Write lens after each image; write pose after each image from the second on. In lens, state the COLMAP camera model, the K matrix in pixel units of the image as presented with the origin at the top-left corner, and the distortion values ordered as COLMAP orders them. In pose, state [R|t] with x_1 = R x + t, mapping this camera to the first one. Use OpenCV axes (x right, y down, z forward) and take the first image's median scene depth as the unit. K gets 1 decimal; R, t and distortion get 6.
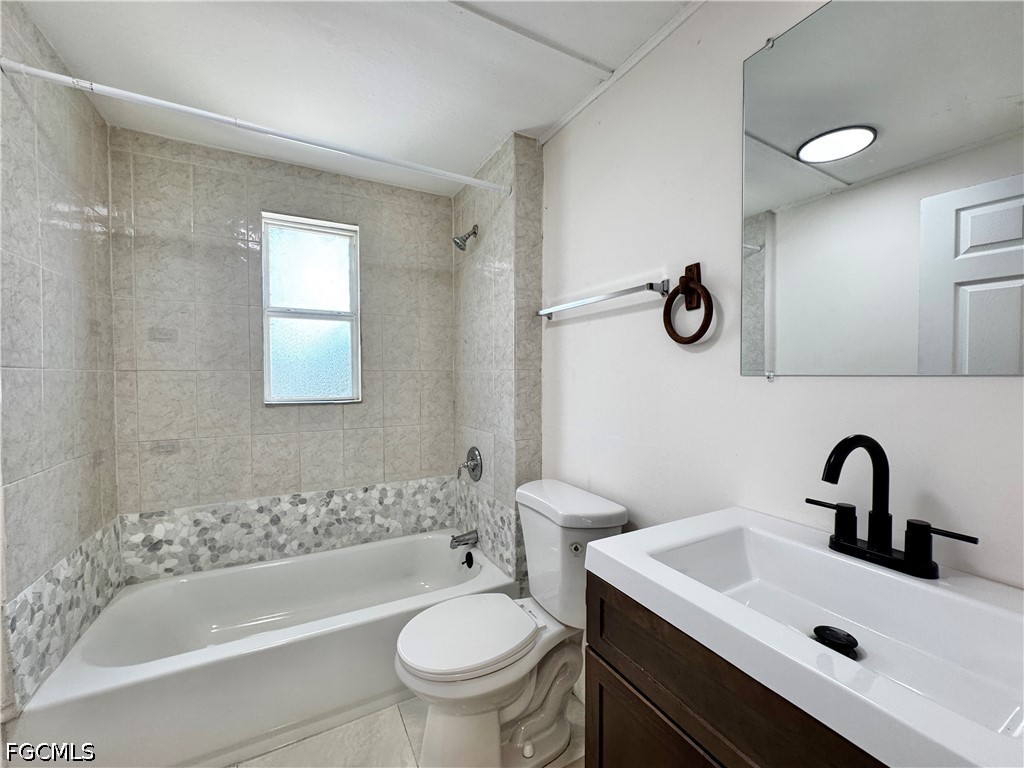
lens RADIAL K [[411.1, 0, 515.0], [0, 411.1, 384.3], [0, 0, 1]] dist [-0.000715, 0.000219]
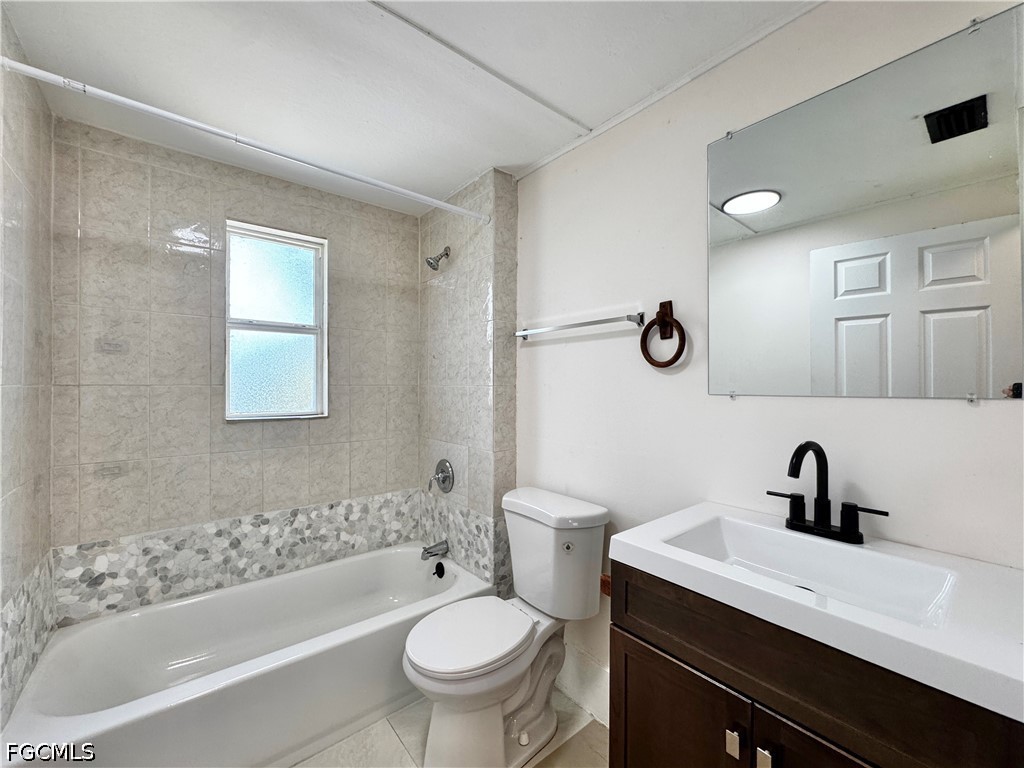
lens RADIAL K [[410.6, 0, 512.0], [0, 410.6, 384.0], [0, 0, 1]] dist [0.000533, 0.000274]
pose [[0.982862, 0.004314, 0.184291, -0.147237], [0.000512, 0.999658, -0.026134, -0.011917], [-0.184341, 0.025781, 0.982524, -0.059944]]
